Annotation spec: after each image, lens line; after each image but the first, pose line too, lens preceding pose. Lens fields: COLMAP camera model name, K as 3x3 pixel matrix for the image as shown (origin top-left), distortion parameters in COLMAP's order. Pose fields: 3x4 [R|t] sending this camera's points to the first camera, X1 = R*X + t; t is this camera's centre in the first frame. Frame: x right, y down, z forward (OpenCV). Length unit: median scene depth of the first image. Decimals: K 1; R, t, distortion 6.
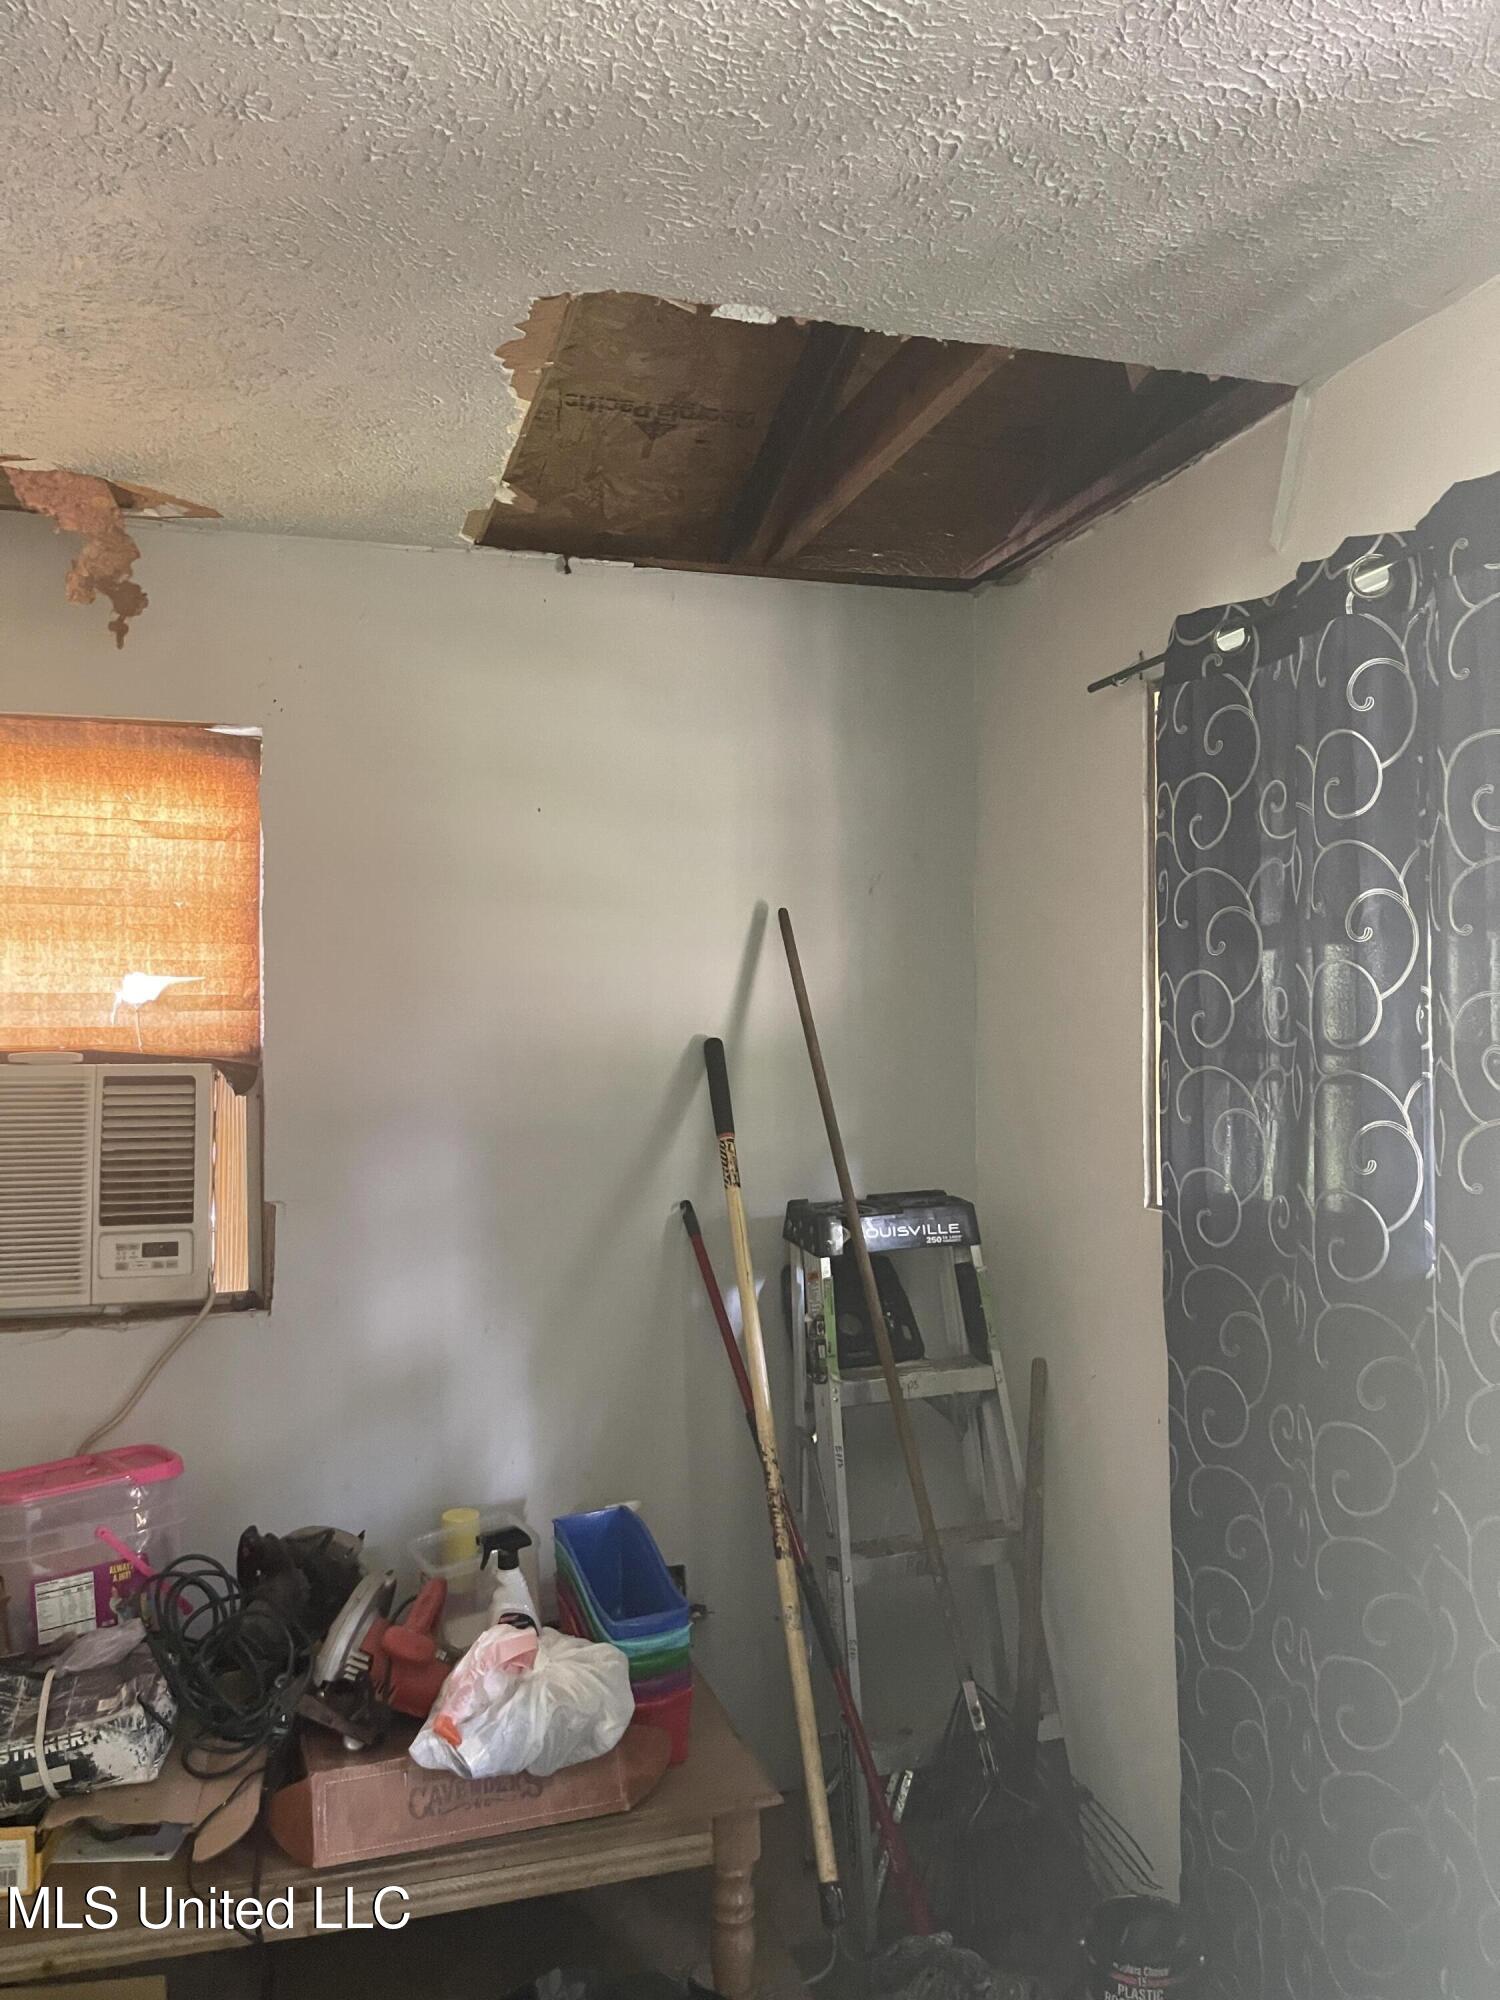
lens RADIAL K [[1529.0, 0, 744.3], [0, 1529.0, 1021.5], [0, 0, 1]] dist [0.053420, -0.059406]
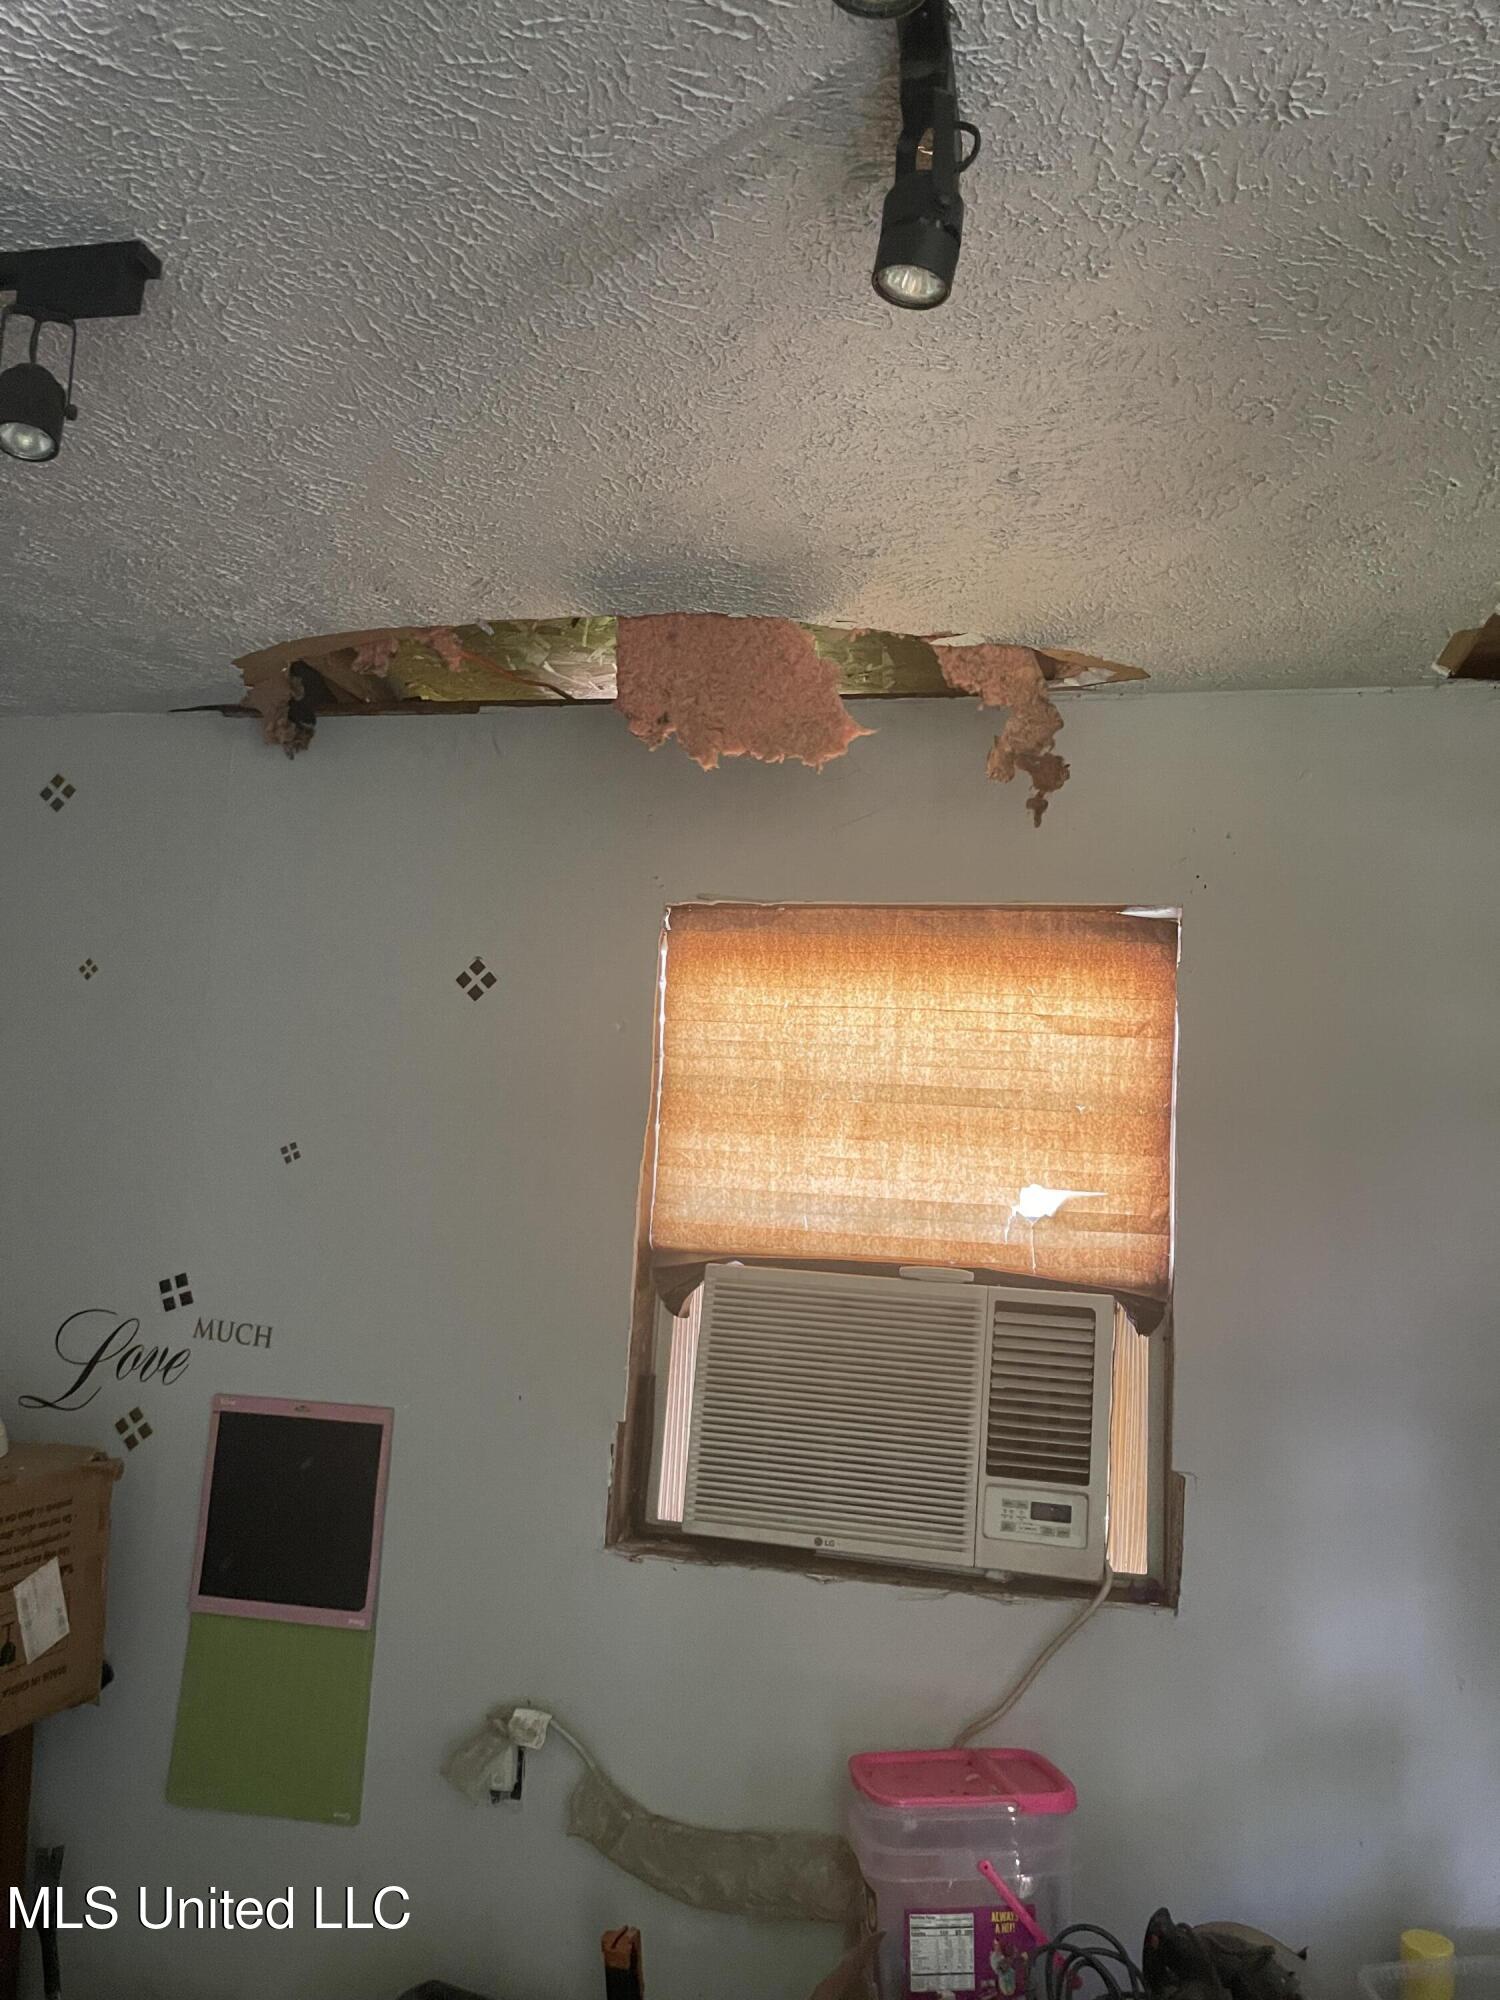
lens RADIAL K [[1502.5, 0, 755.0], [0, 1502.5, 1013.8], [0, 0, 1]] dist [0.048613, -0.058884]
pose [[0.870931, -0.004995, -0.491379, -0.108483], [-0.058972, 0.991659, -0.114603, -0.020565], [0.487853, 0.128789, 0.863373, 0.159563]]
